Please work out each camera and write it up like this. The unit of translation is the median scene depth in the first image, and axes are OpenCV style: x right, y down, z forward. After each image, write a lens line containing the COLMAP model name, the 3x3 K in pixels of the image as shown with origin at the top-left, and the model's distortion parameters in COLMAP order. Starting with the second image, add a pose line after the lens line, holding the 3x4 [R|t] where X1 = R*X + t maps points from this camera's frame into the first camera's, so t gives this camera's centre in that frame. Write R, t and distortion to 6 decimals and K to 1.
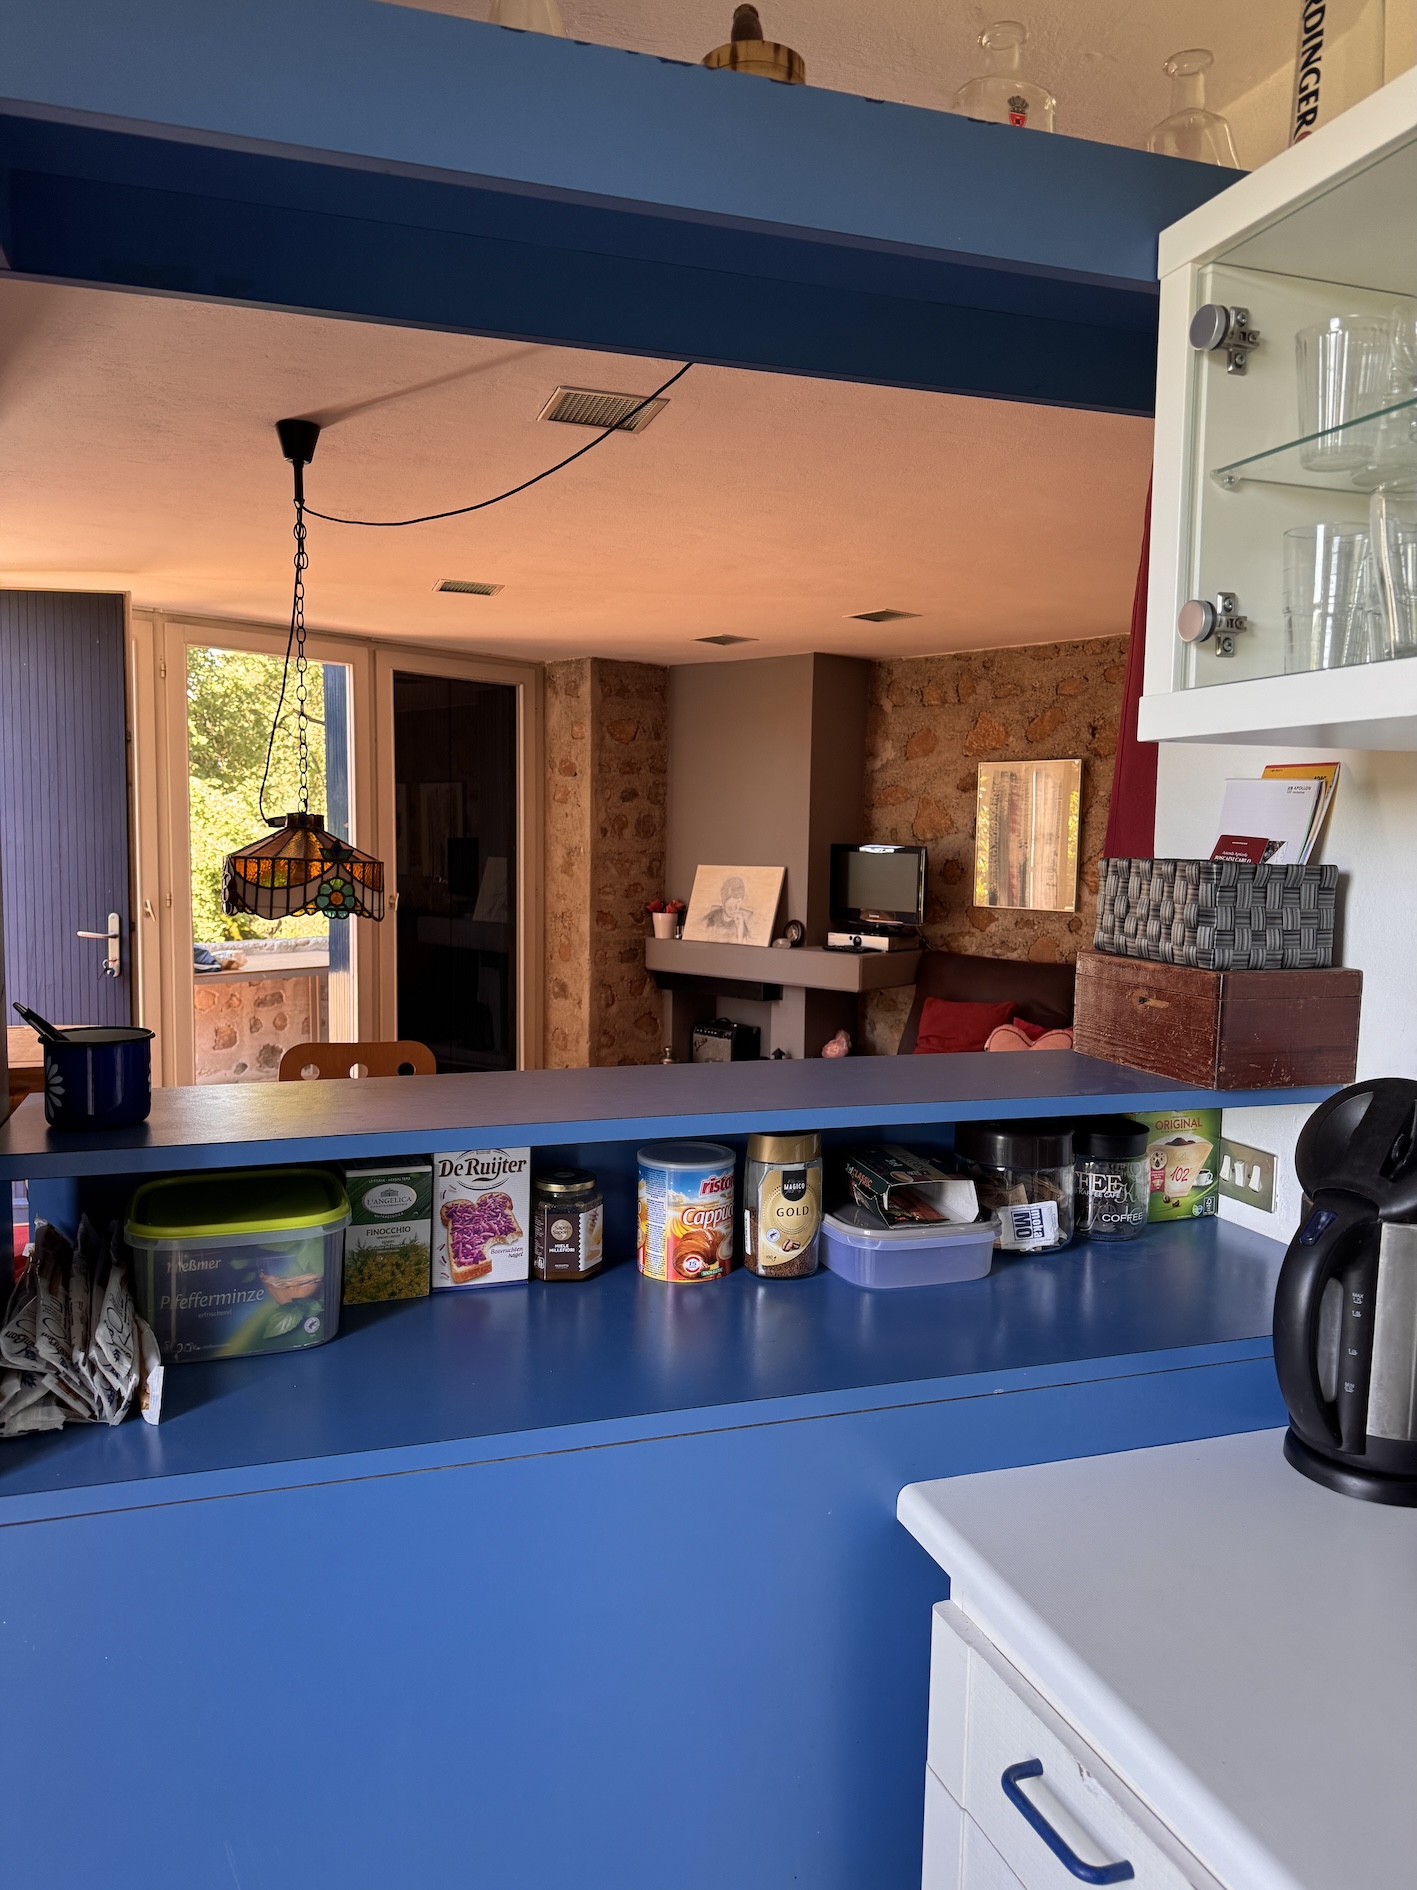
lens RADIAL K [[1354.3, 0, 694.2], [0, 1354.3, 935.4], [0, 0, 1]] dist [0.142590, -0.000427]
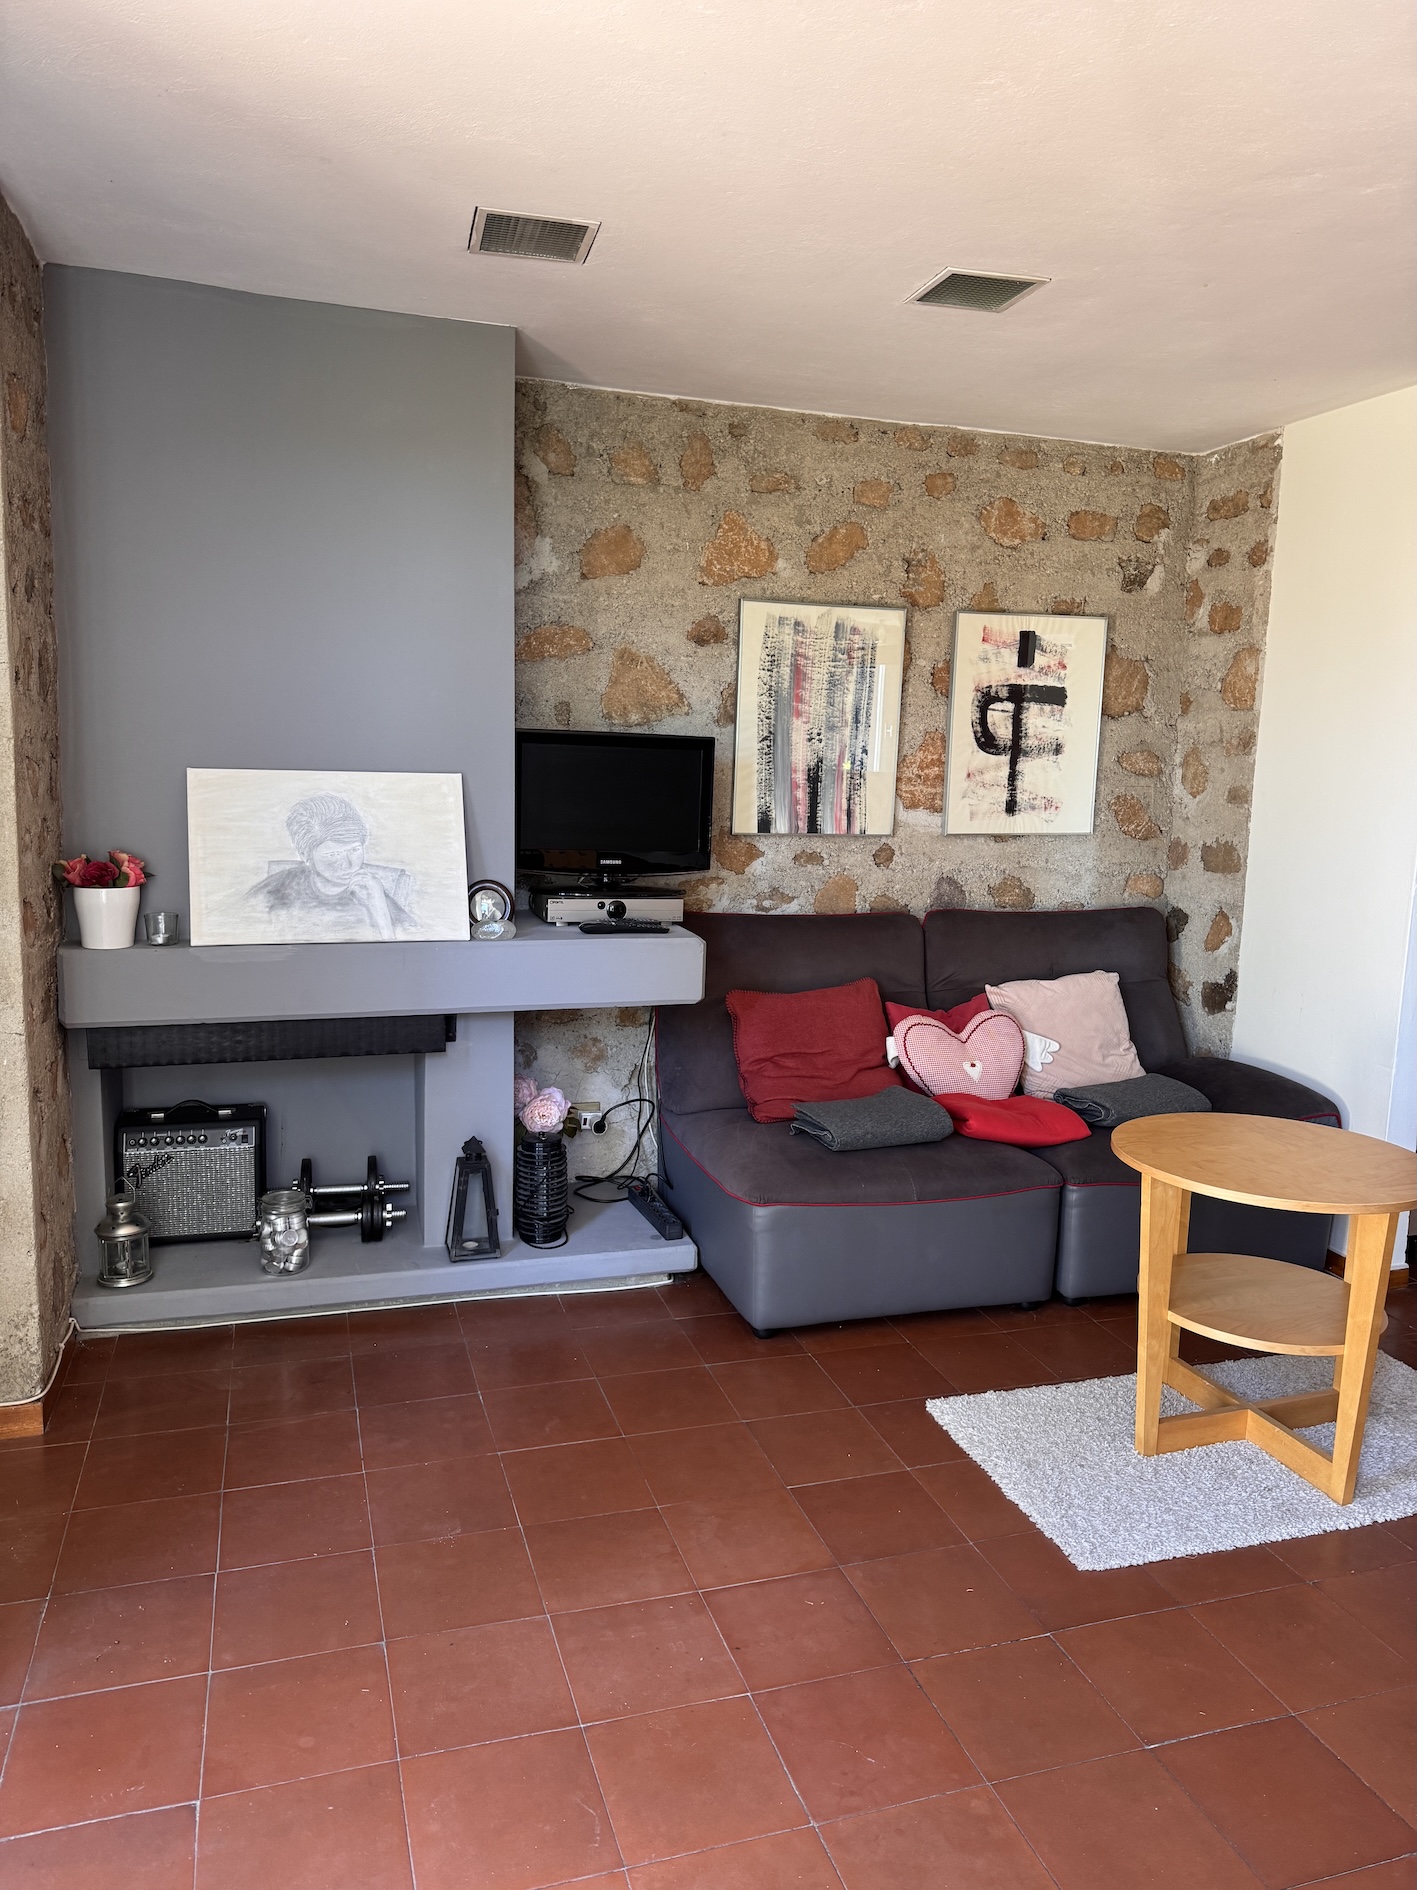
lens RADIAL K [[1340.4, 0, 708.5], [0, 1340.4, 945.0], [0, 0, 1]] dist [0.171513, -0.324643]
pose [[0.456582, -0.126967, 0.880575, -0.335158], [0.046439, 0.991816, 0.118927, -0.043722], [-0.888468, -0.013407, 0.458742, 0.704976]]
